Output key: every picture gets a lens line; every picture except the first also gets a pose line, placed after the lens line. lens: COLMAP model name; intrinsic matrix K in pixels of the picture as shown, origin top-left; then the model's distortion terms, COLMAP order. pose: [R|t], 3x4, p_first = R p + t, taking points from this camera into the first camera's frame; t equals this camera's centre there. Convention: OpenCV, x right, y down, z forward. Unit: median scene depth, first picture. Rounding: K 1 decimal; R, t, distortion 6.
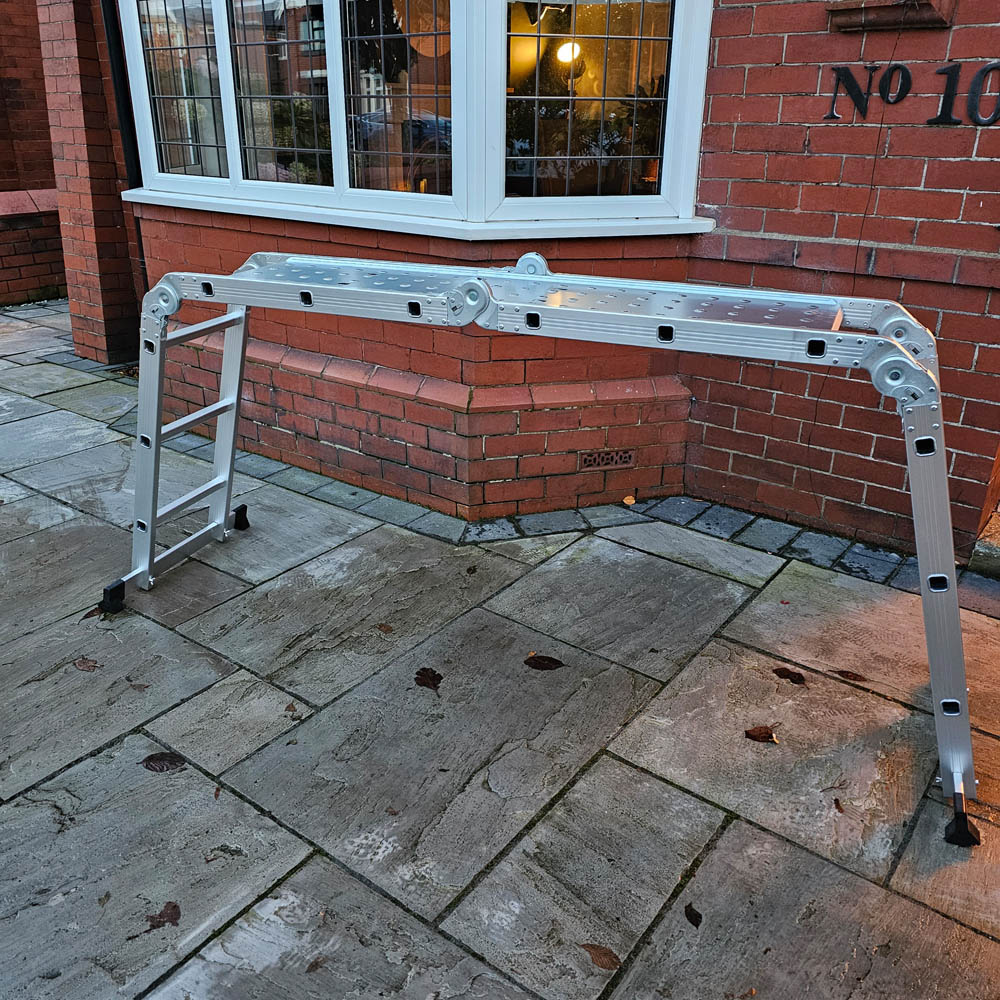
lens RADIAL K [[876.2, 0, 501.4], [0, 876.2, 494.1], [0, 0, 1]] dist [0.070143, -0.086247]
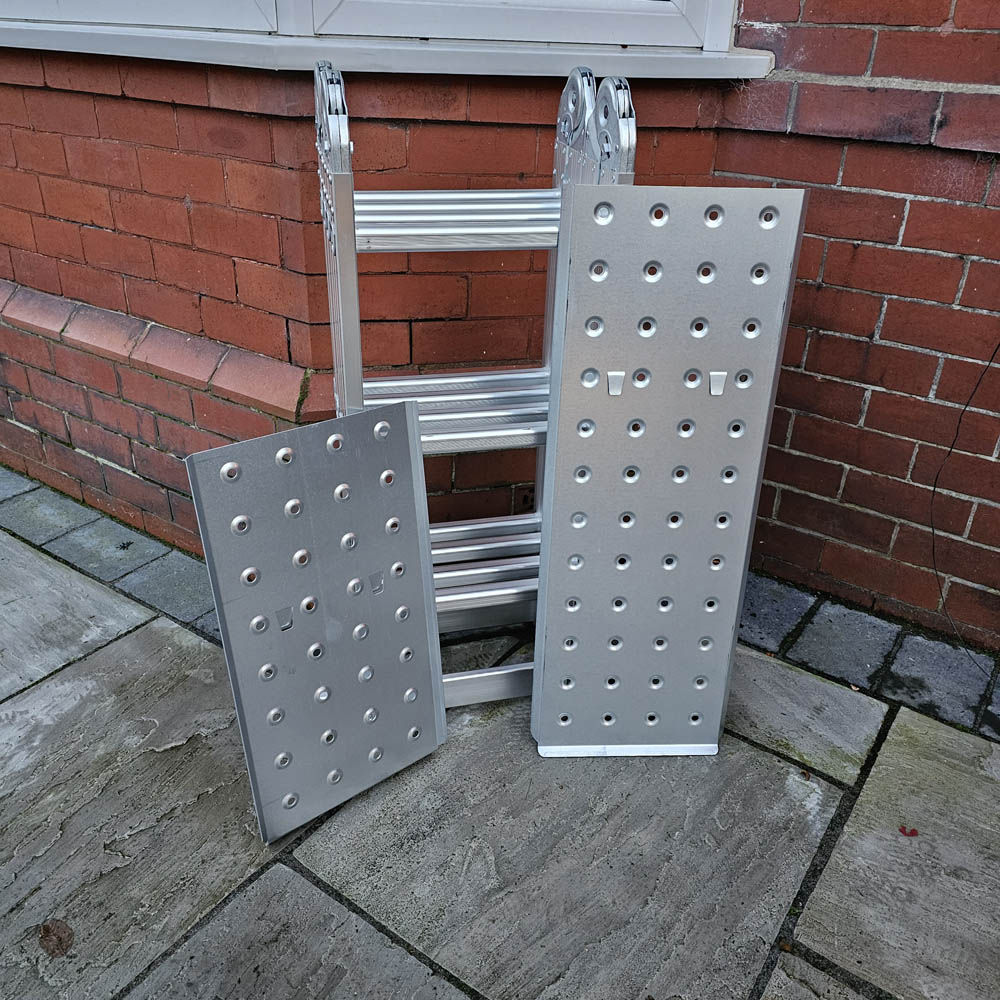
lens RADIAL K [[876.2, 0, 515.2], [0, 876.2, 497.3], [0, 0, 1]] dist [0.070143, -0.086247]
pose [[0.998747, 0.003540, 0.049923, 0.064571], [-0.007661, 0.996554, 0.082595, -0.091432], [-0.049459, -0.082874, 0.995332, 0.460649]]
